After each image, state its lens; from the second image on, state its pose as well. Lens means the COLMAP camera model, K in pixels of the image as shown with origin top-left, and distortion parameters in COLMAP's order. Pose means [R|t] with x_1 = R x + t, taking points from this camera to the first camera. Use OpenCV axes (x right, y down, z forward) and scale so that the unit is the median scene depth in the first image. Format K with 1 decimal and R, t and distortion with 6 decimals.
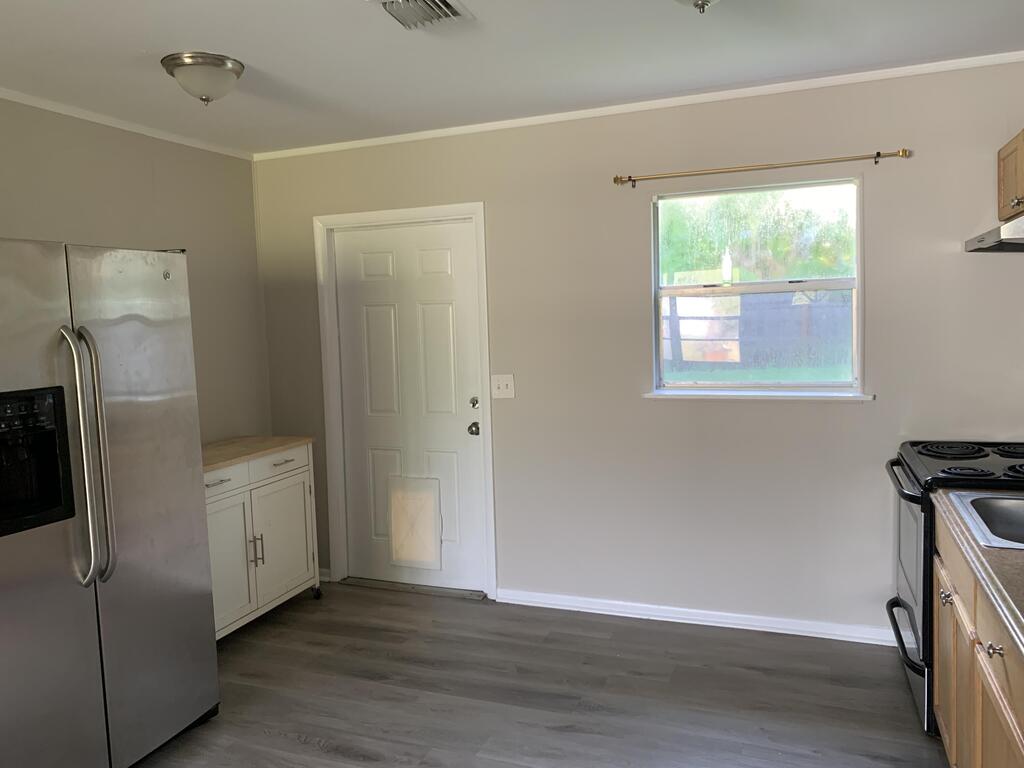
lens RADIAL K [[777.5, 0, 507.6], [0, 777.5, 384.9], [0, 0, 1]] dist [0.008798, -0.001340]
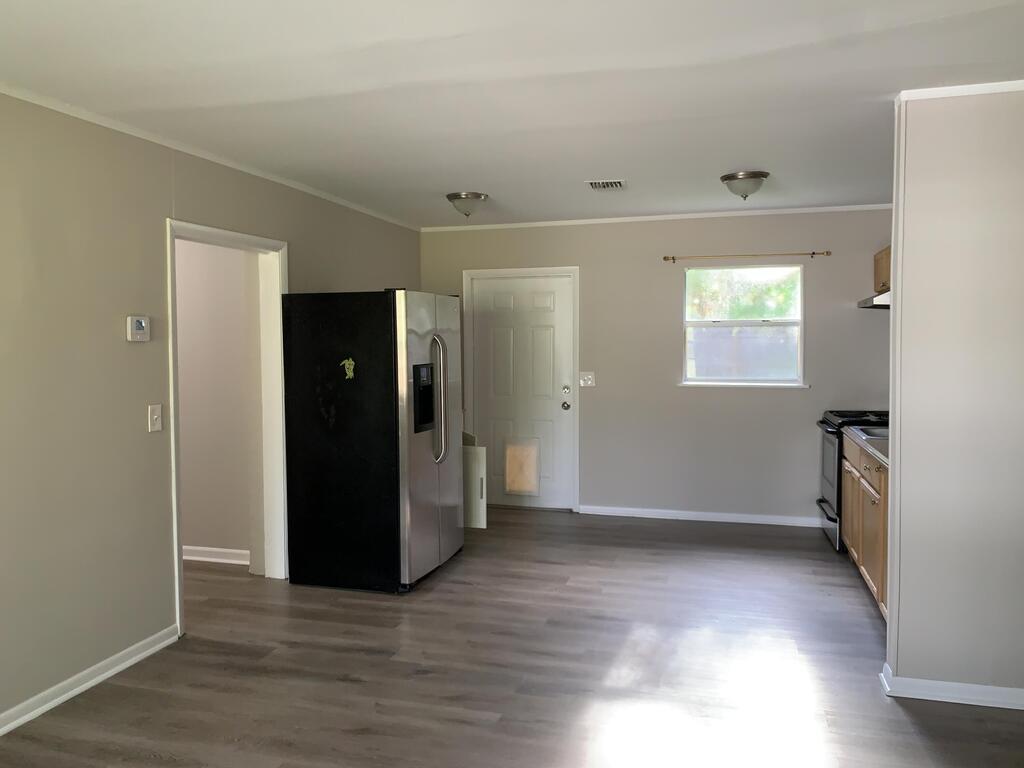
lens RADIAL K [[777.5, 0, 490.6], [0, 777.5, 381.5], [0, 0, 1]] dist [0.008798, -0.001340]
pose [[0.996472, 0.022466, 0.080859, -0.389089], [-0.019398, 0.999069, -0.038528, 0.084820], [-0.081649, 0.036824, 0.995981, -0.692928]]
